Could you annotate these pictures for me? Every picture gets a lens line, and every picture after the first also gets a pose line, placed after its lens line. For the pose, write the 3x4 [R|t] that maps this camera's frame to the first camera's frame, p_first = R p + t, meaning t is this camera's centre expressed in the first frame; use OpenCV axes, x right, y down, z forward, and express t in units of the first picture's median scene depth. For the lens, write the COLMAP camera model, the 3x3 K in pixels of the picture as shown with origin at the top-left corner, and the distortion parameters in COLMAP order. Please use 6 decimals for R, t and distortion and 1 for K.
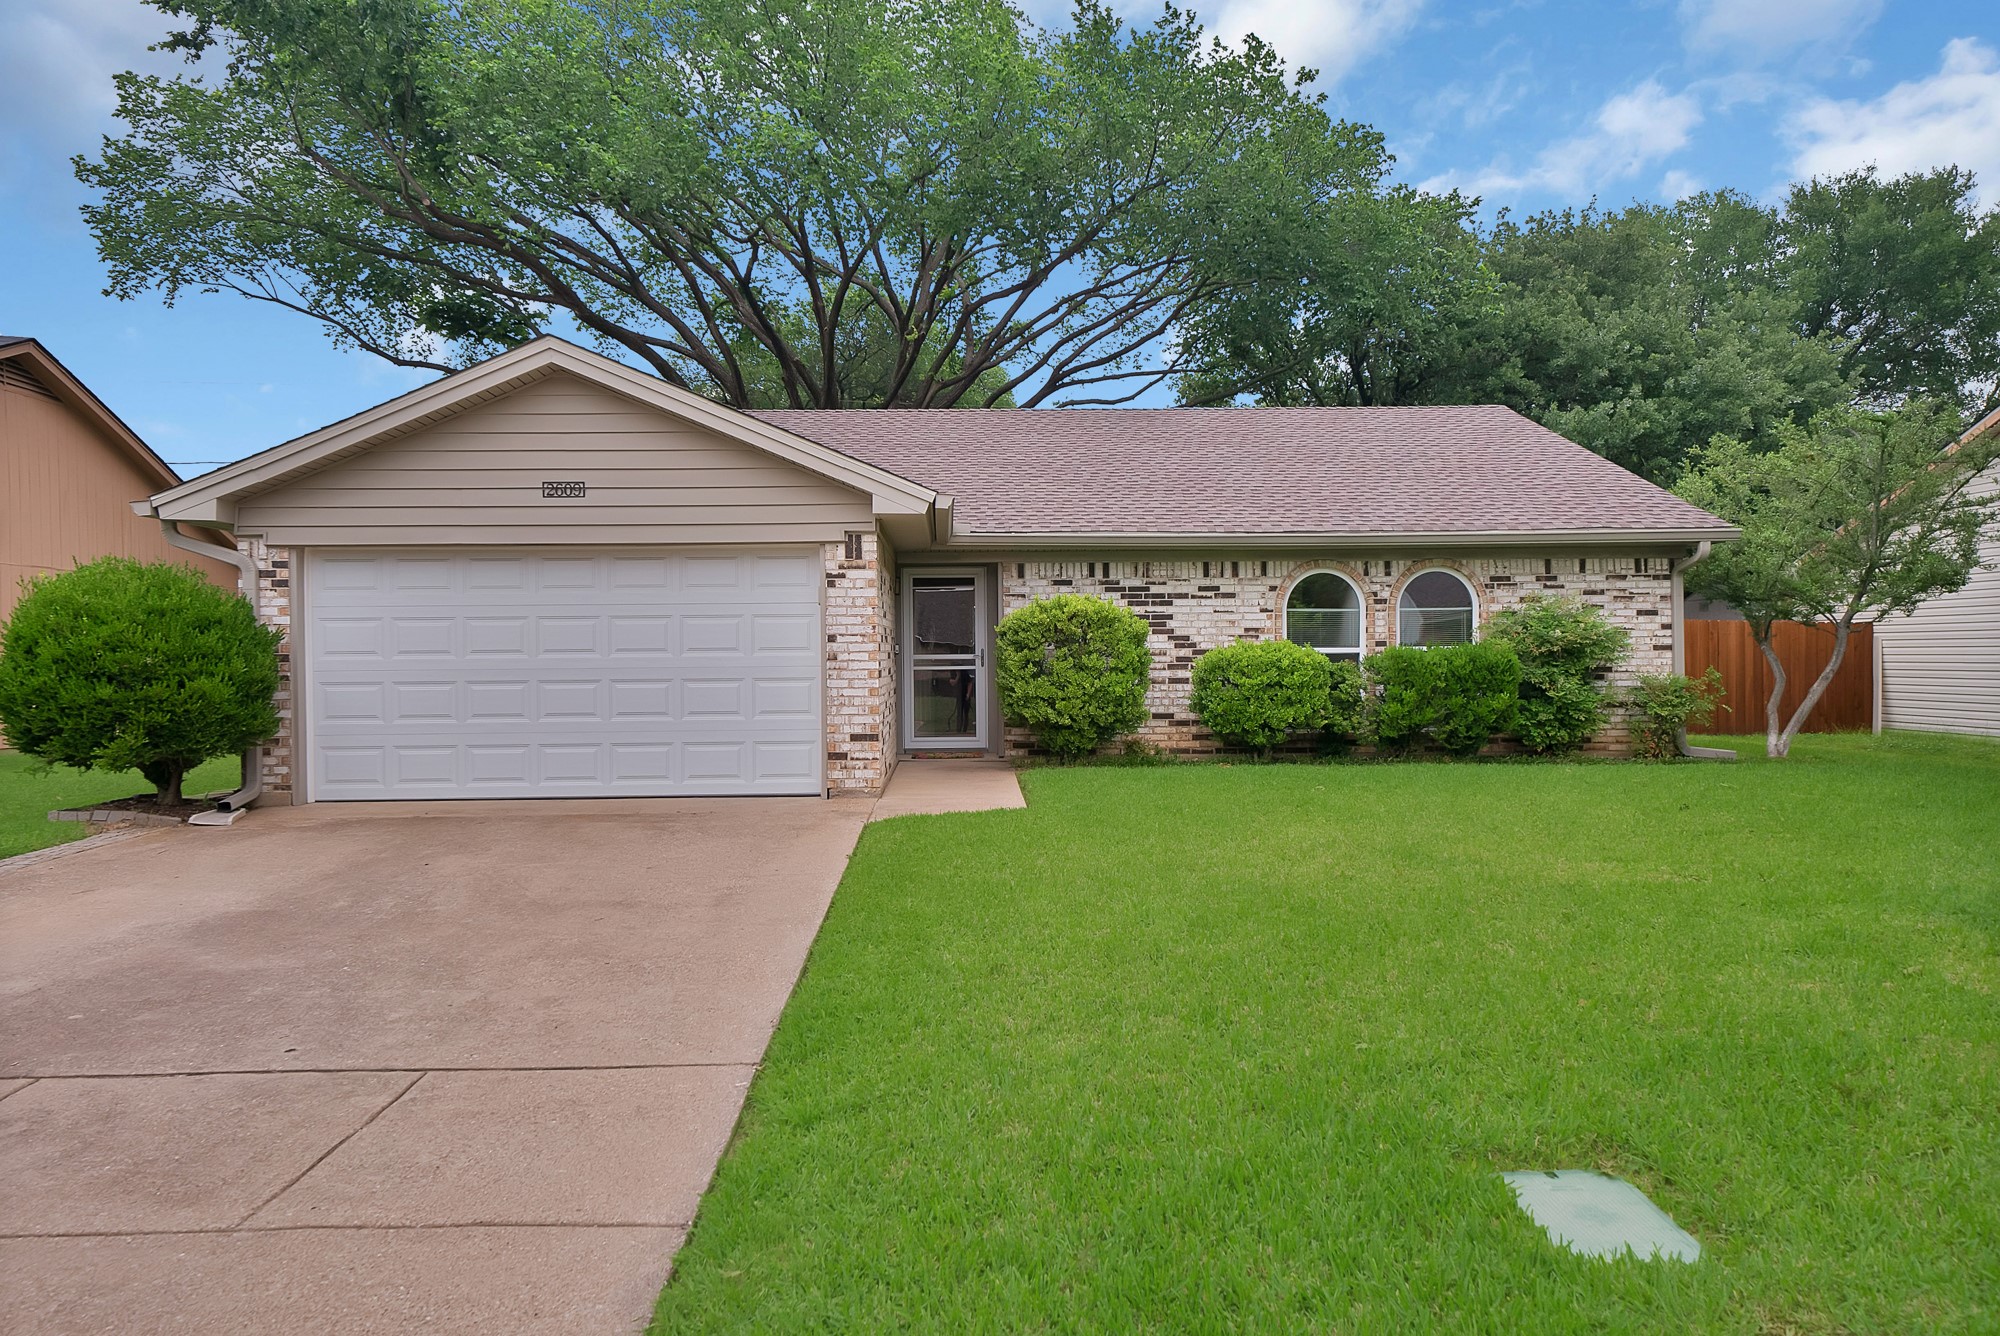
lens RADIAL K [[1308.9, 0, 998.2], [0, 1308.9, 660.1], [0, 0, 1]] dist [0.031739, 0.003082]
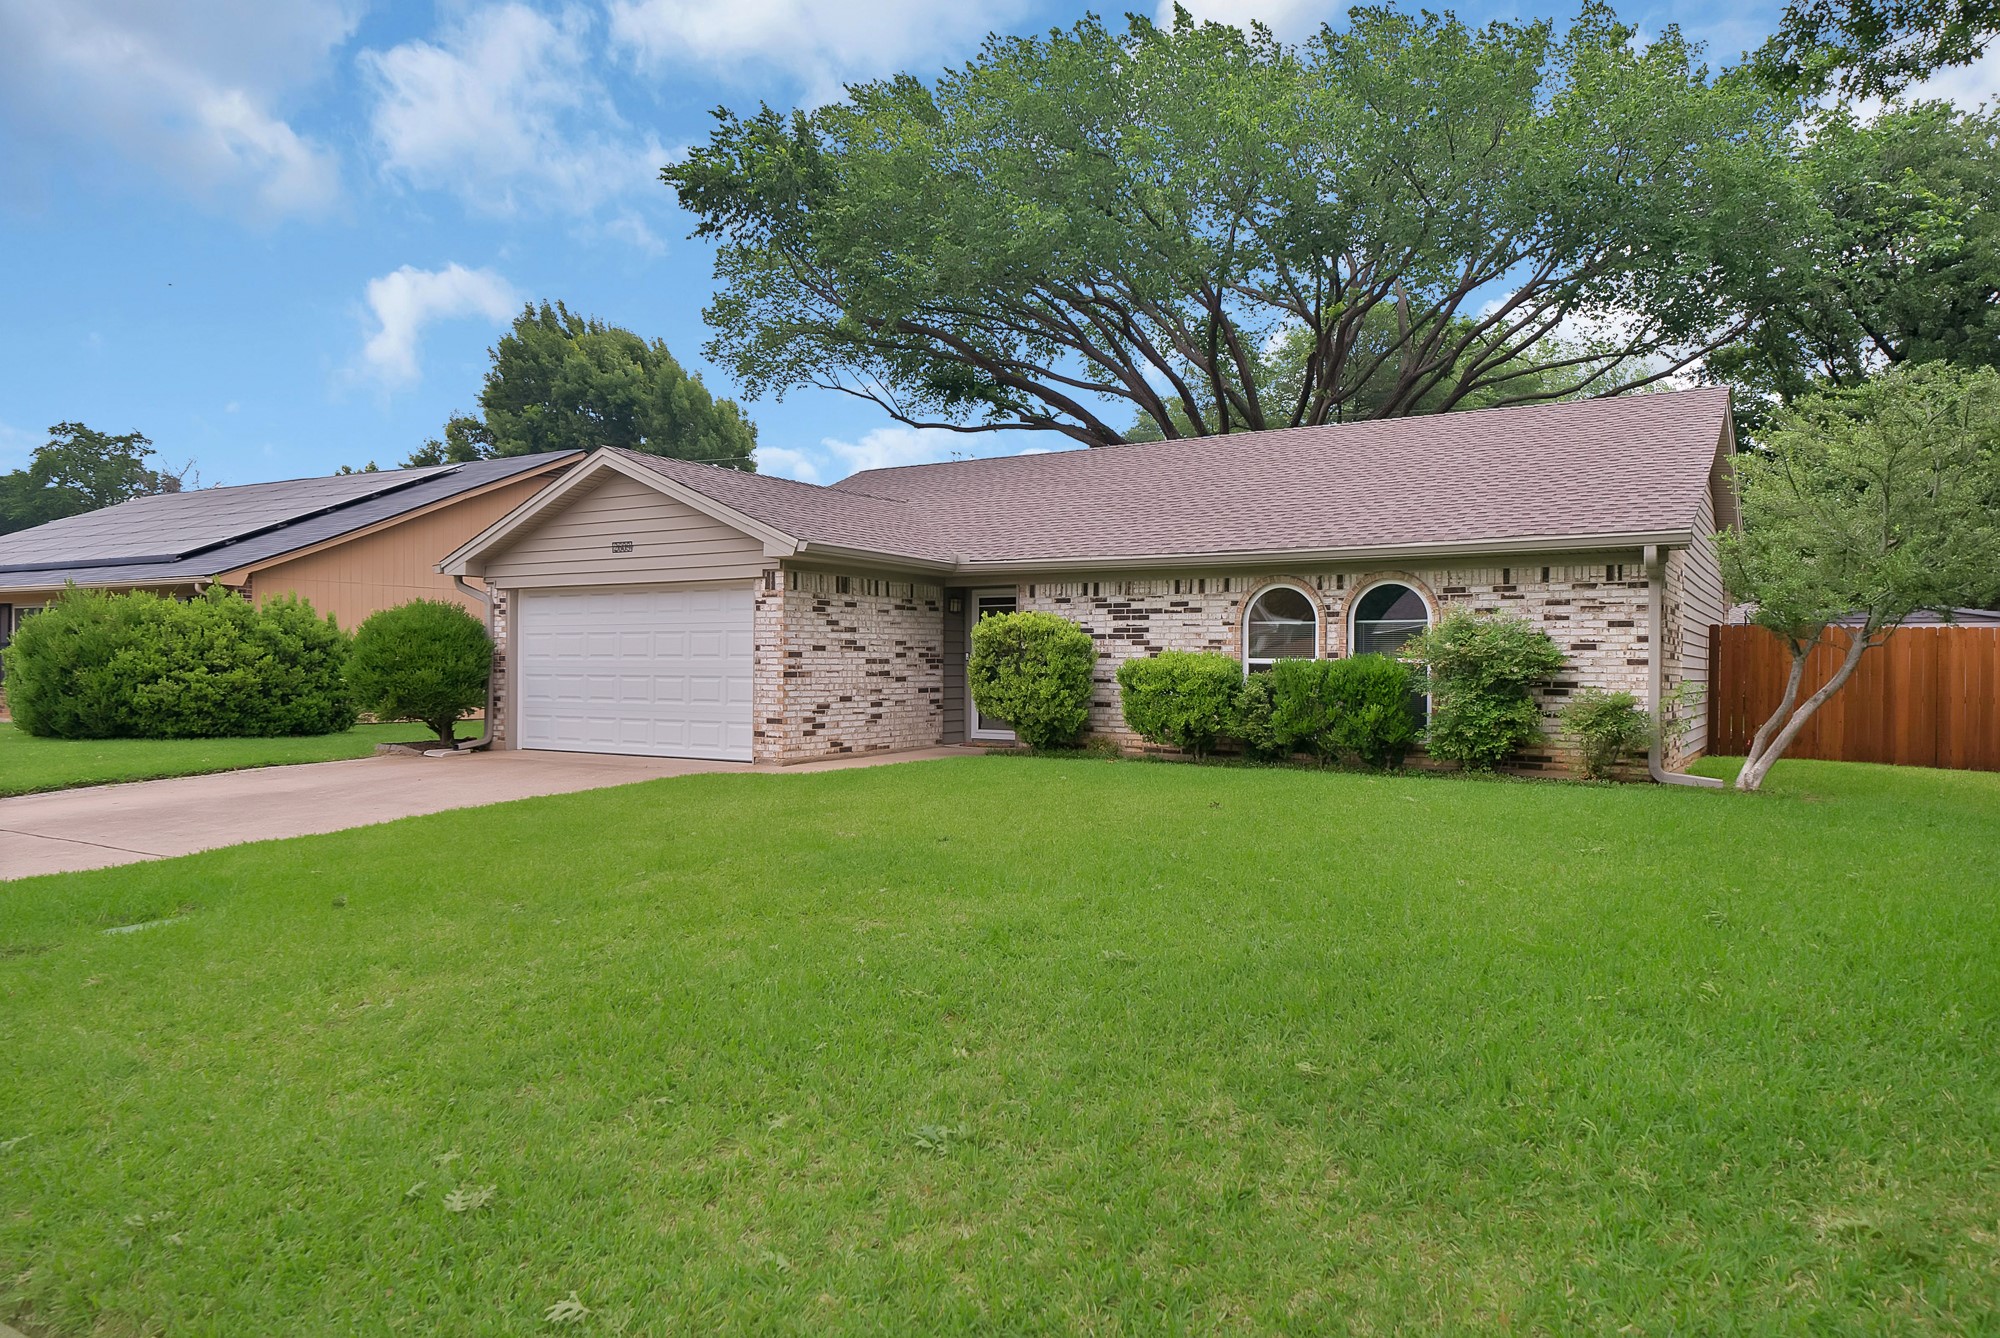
lens RADIAL K [[1308.9, 0, 993.7], [0, 1308.9, 668.5], [0, 0, 1]] dist [0.031739, 0.003082]
pose [[0.832557, 0.013981, -0.553763, 0.642136], [-0.012880, 0.999900, 0.005881, -0.004728], [0.553790, 0.002237, 0.832653, -0.004626]]
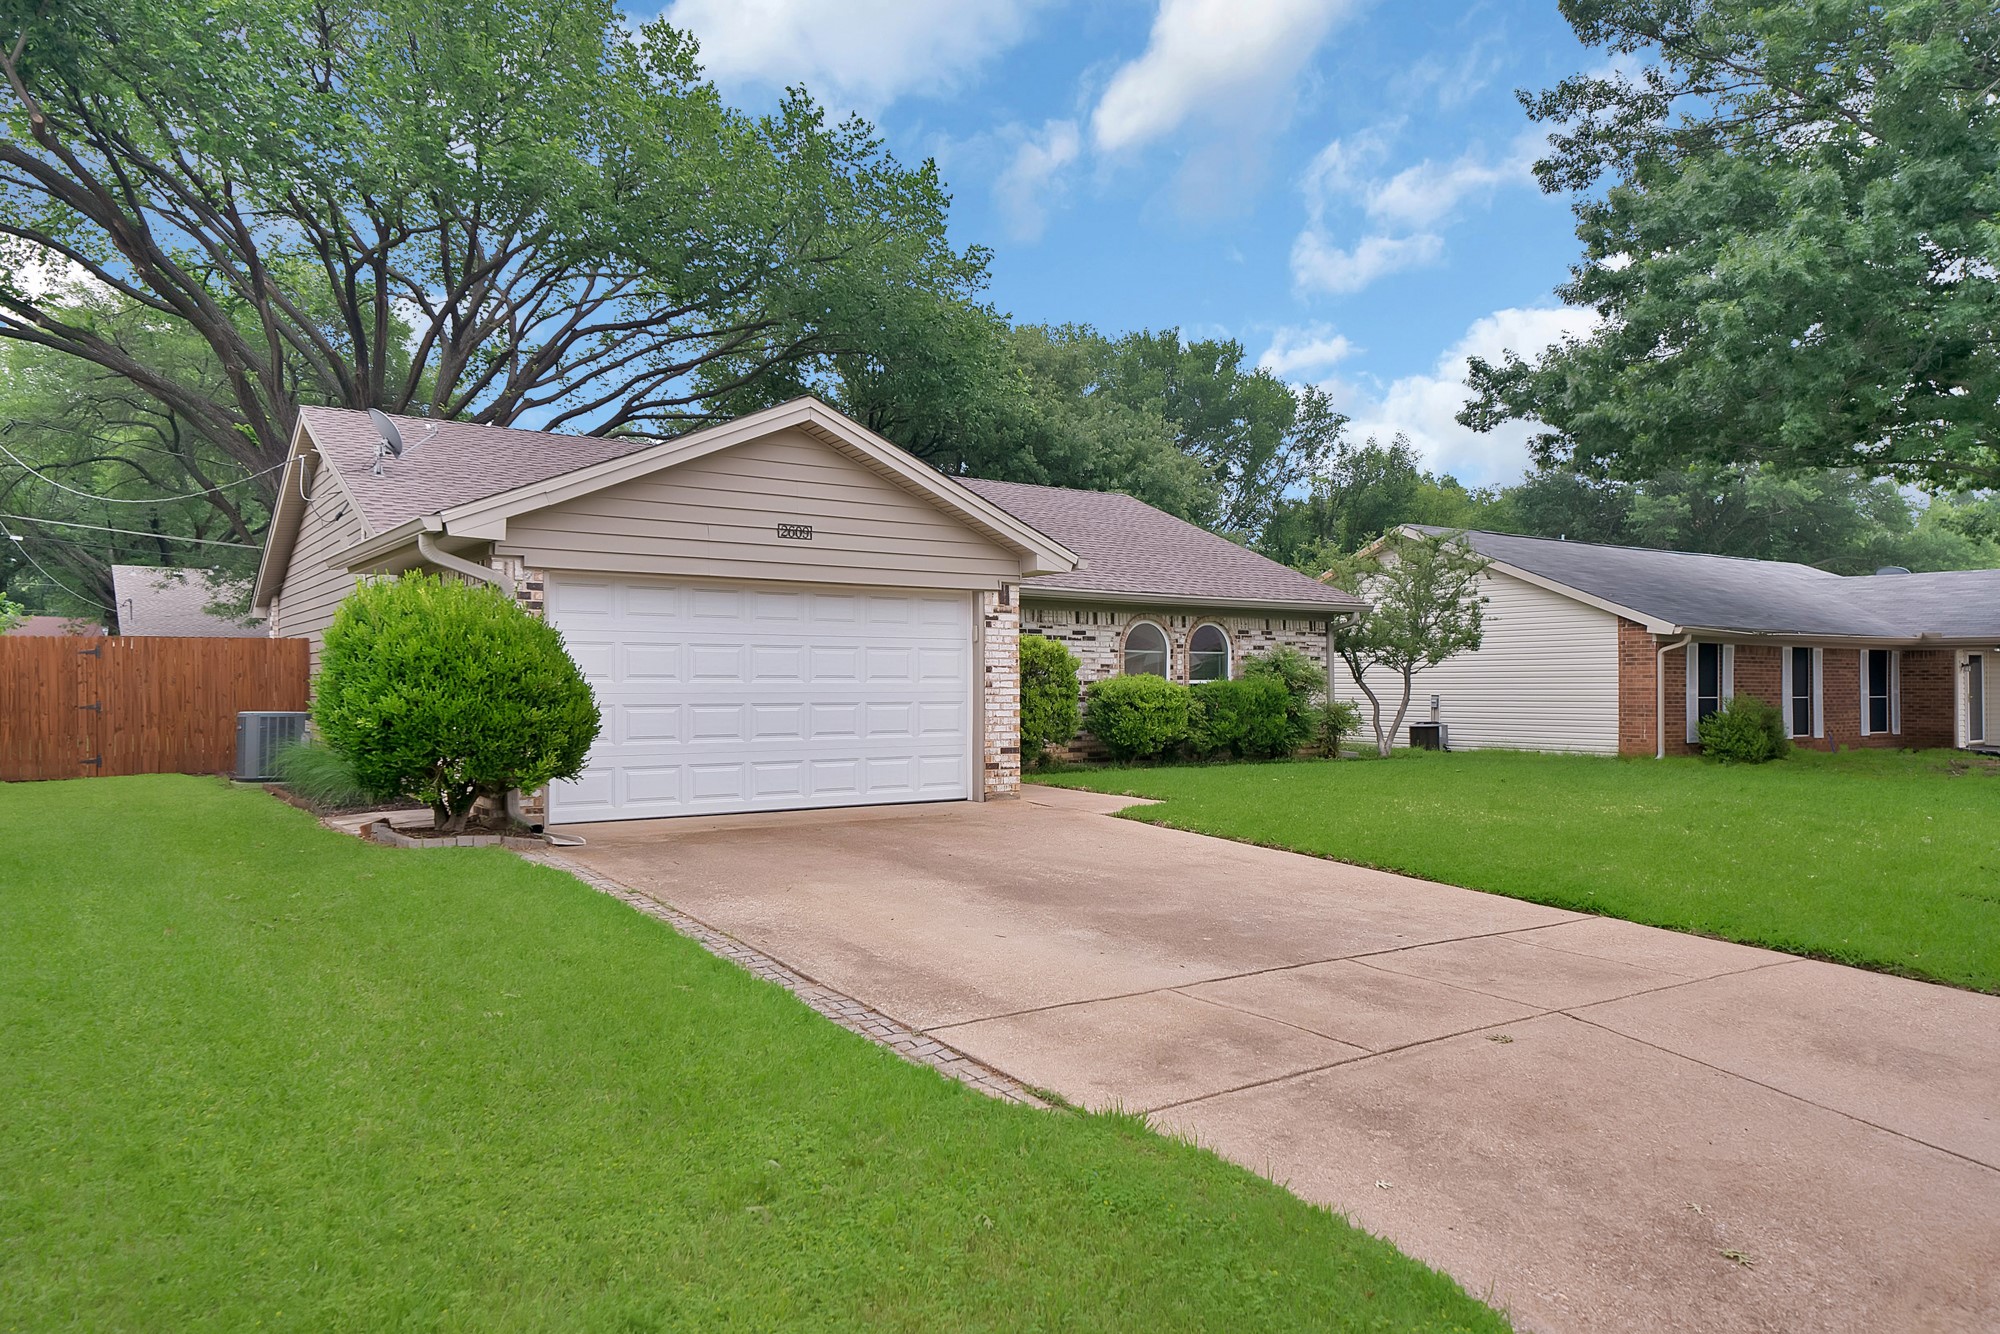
lens RADIAL K [[1308.9, 0, 998.4], [0, 1308.9, 669.7], [0, 0, 1]] dist [0.031739, 0.003082]
pose [[0.832582, 0.015418, 0.553688, -0.605923], [-0.007079, 0.999827, -0.017197, 0.003605], [-0.553857, 0.010398, 0.832547, -0.012388]]
